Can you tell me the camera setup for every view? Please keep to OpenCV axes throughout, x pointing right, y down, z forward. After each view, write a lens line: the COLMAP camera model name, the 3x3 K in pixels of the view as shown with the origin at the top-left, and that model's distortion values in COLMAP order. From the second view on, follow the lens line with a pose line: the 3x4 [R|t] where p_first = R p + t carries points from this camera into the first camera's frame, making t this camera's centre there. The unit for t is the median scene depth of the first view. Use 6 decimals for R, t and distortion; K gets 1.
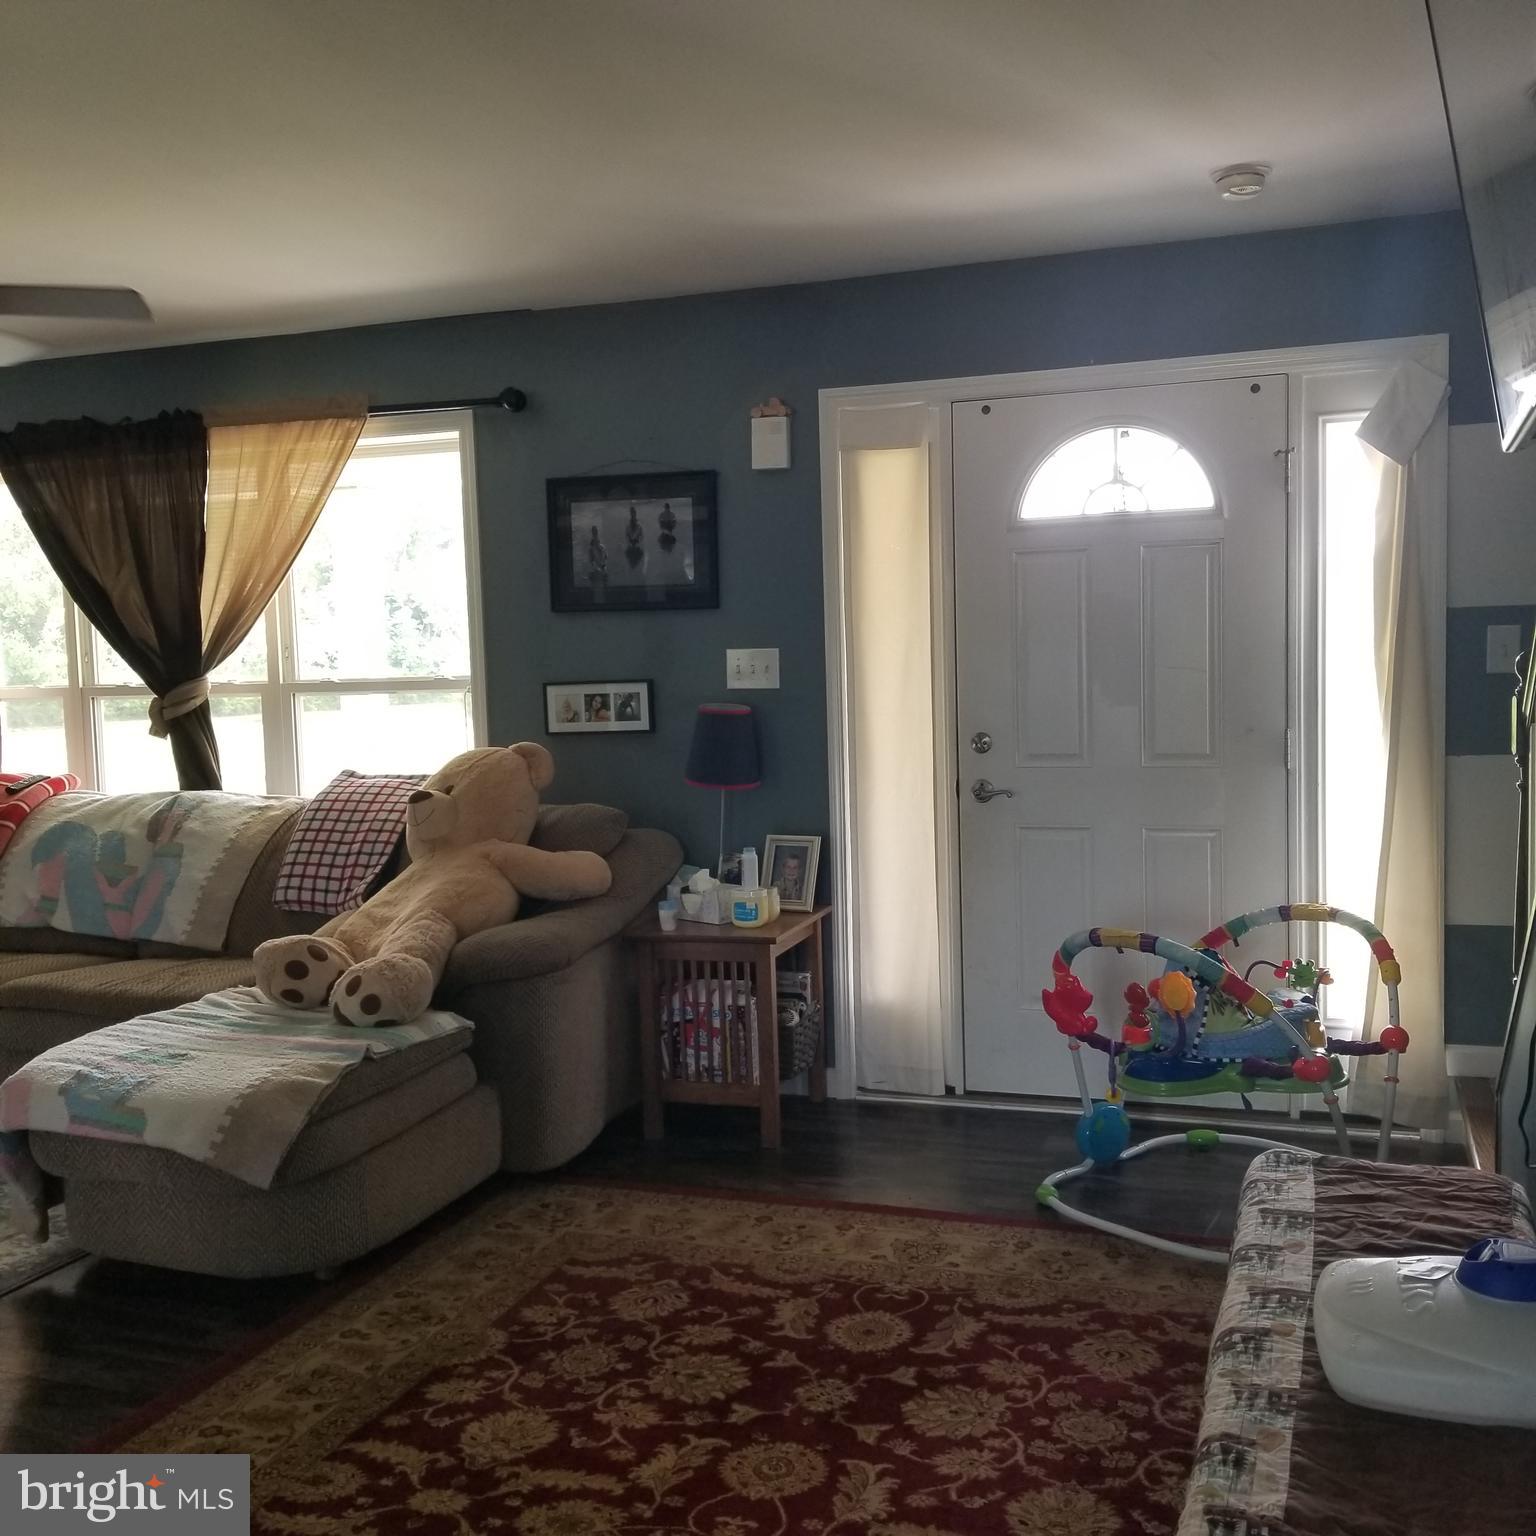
lens RADIAL K [[1577.7, 0, 768.0], [0, 1577.7, 768.0], [0, 0, 1]] dist [0.164988, -0.320381]
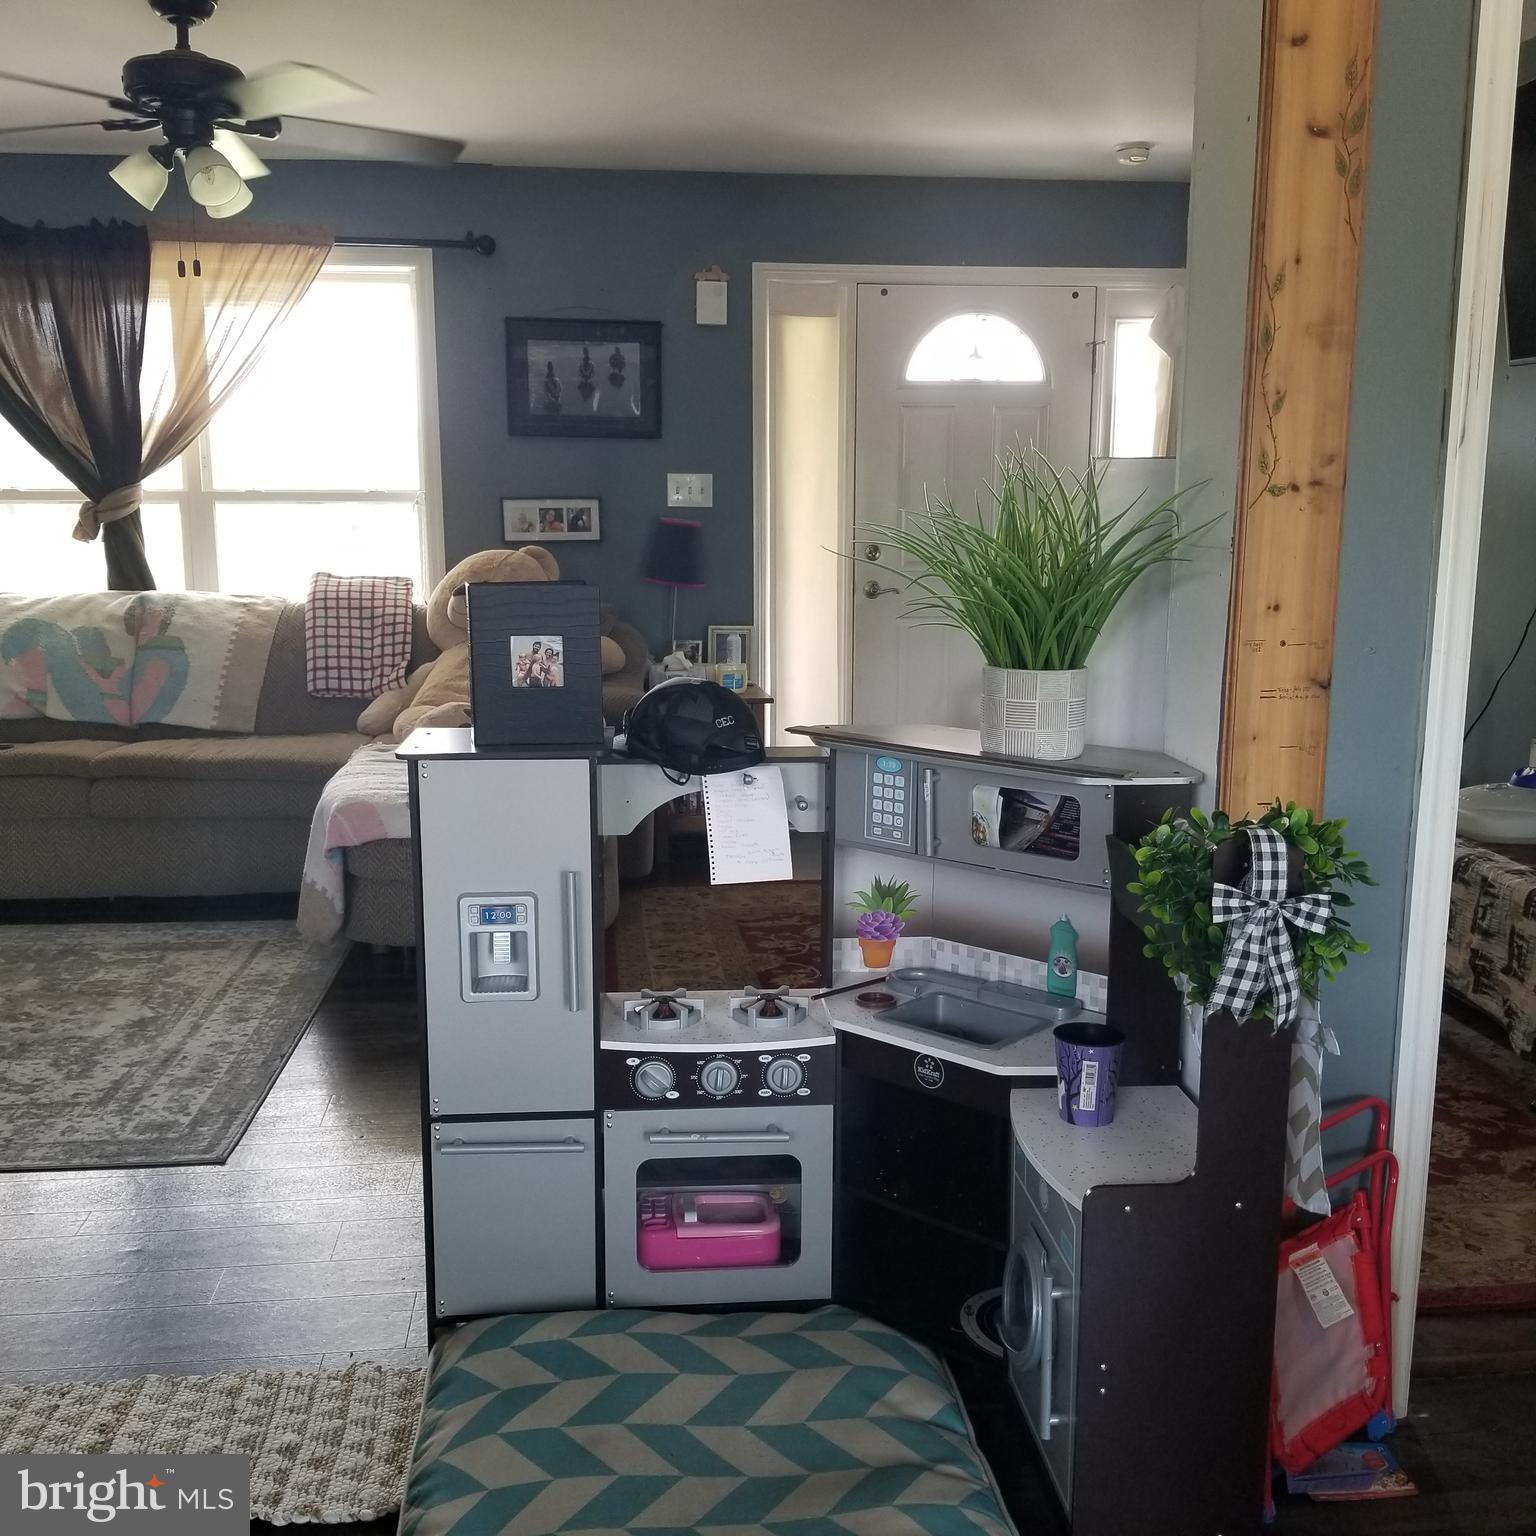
lens RADIAL K [[1577.7, 0, 768.0], [0, 1577.7, 768.0], [0, 0, 1]] dist [0.164988, -0.320381]
pose [[0.906540, -0.042949, 0.419928, -0.471492], [0.004340, 0.995706, 0.092470, 0.037650], [-0.422097, -0.082005, 0.902834, -0.155728]]
